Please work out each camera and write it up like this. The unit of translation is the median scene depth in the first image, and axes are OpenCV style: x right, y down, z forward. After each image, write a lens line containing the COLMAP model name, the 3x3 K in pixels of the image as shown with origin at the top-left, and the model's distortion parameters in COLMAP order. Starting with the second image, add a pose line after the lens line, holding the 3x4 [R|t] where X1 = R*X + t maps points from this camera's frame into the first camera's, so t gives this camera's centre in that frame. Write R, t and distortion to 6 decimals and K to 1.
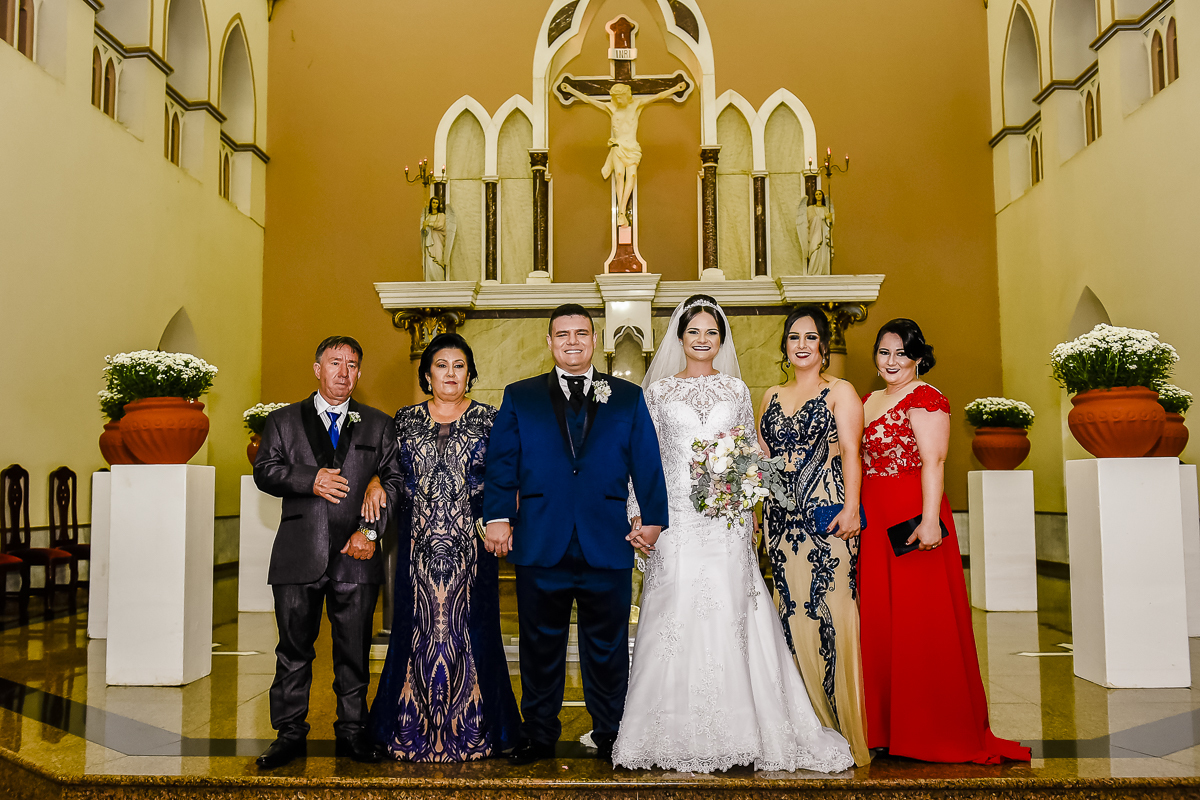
lens RADIAL K [[1116.4, 0, 567.2], [0, 1116.4, 407.0], [0, 0, 1]] dist [-0.012086, 0.000000]
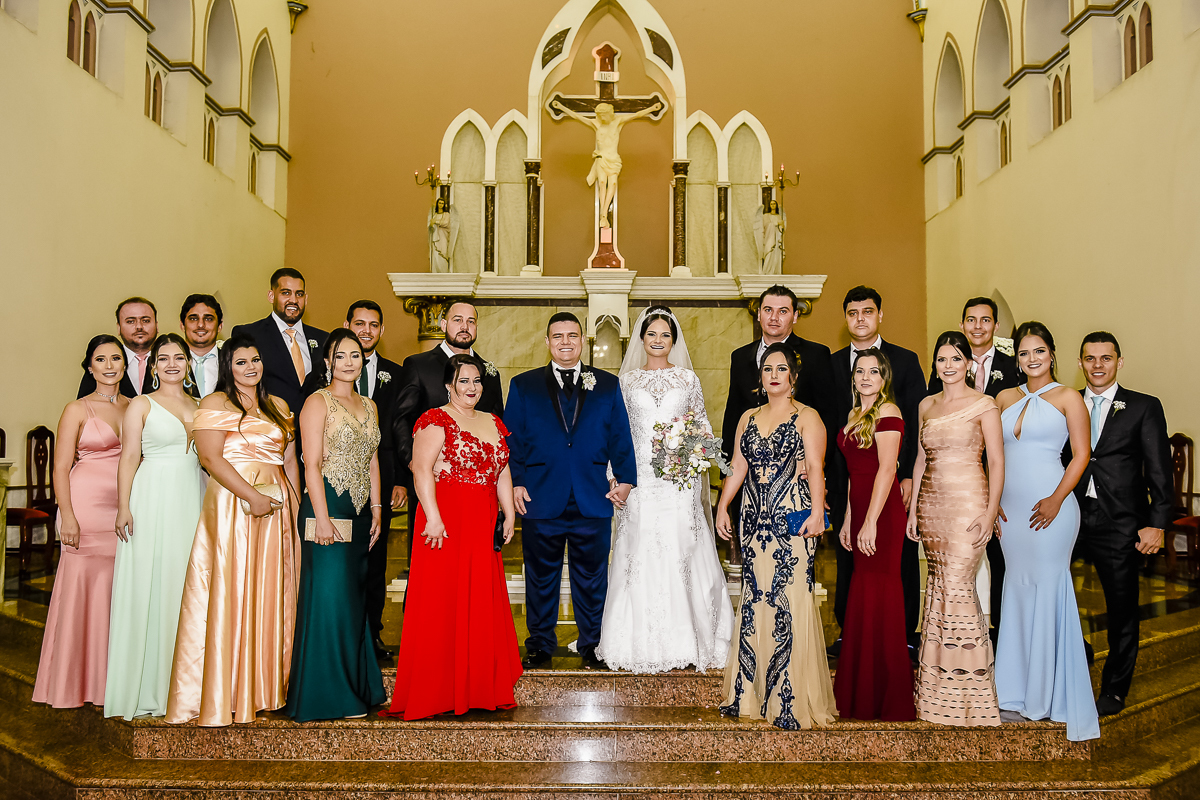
lens RADIAL K [[1057.2, 0, 598.3], [0, 1057.2, 401.8], [0, 0, 1]] dist [-0.009646, -0.008832]
pose [[0.998866, 0.014895, 0.045219, -0.003220], [-0.016030, 0.999563, 0.024834, -0.009051], [-0.044829, -0.025531, 0.998668, -0.095397]]
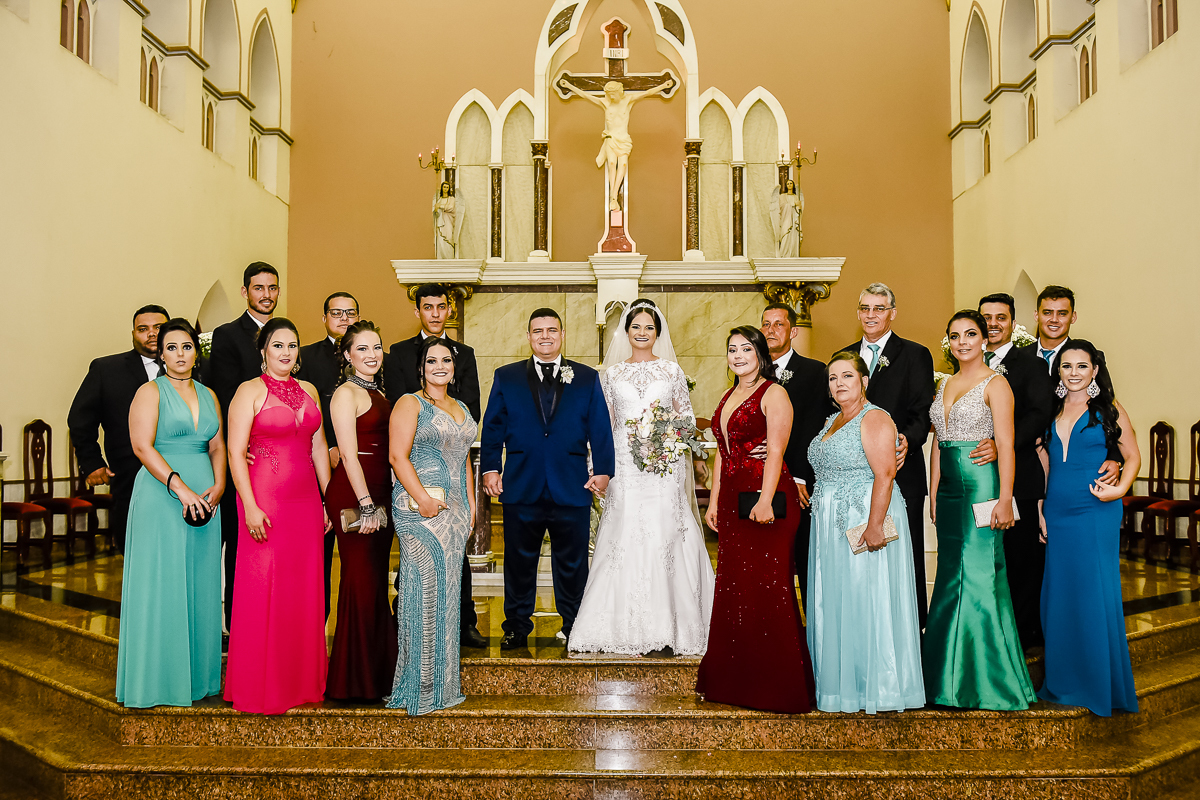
lens RADIAL K [[1116.4, 0, 600.9], [0, 1116.4, 402.2], [0, 0, 1]] dist [-0.012086, 0.000000]
pose [[0.999797, 0.007494, 0.018691, 0.016842], [-0.008162, 0.999321, 0.035920, -0.010574], [-0.018409, -0.036065, 0.999180, -0.119958]]
